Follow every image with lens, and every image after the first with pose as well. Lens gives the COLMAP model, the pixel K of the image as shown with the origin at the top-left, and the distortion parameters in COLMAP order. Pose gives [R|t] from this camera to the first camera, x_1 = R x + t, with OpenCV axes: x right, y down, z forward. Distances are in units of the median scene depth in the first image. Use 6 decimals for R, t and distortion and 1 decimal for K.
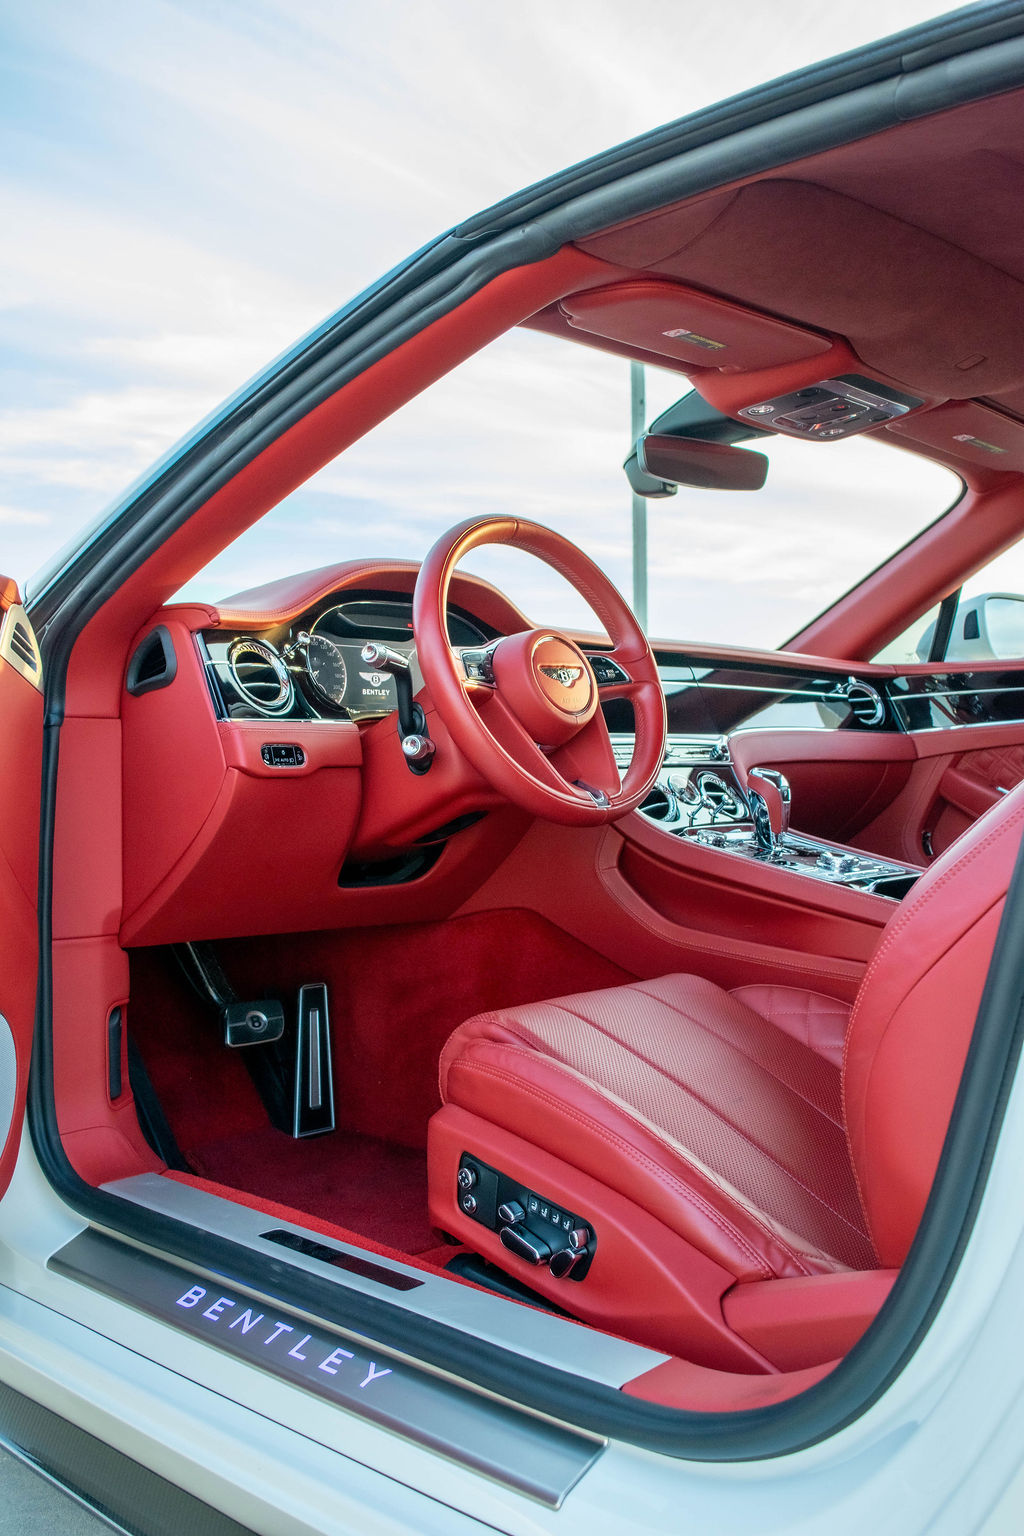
lens RADIAL K [[1418.5, 0, 512.0], [0, 1418.5, 768.0], [0, 0, 1]] dist [-0.092853, 0.023619]
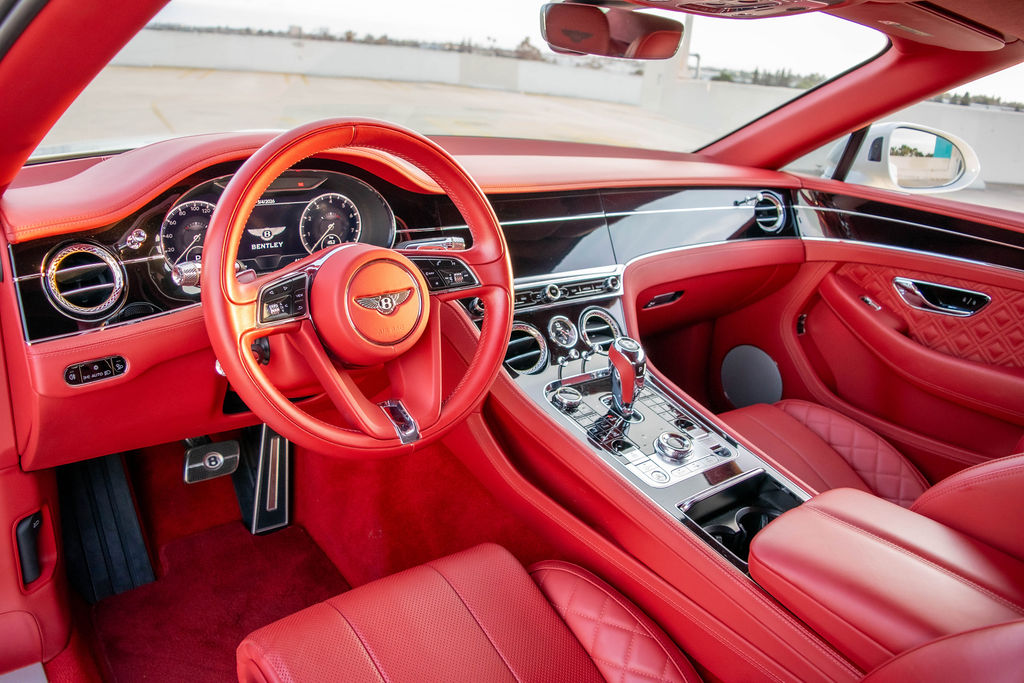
lens RADIAL K [[802.6, 0, 514.0], [0, 802.6, 339.2], [0, 0, 1]] dist [-0.104836, 0.033416]
pose [[0.988263, 0.122039, -0.091887, 0.150679], [-0.085877, 0.941278, 0.326527, -0.194655], [0.126340, -0.314804, 0.940711, 0.416491]]
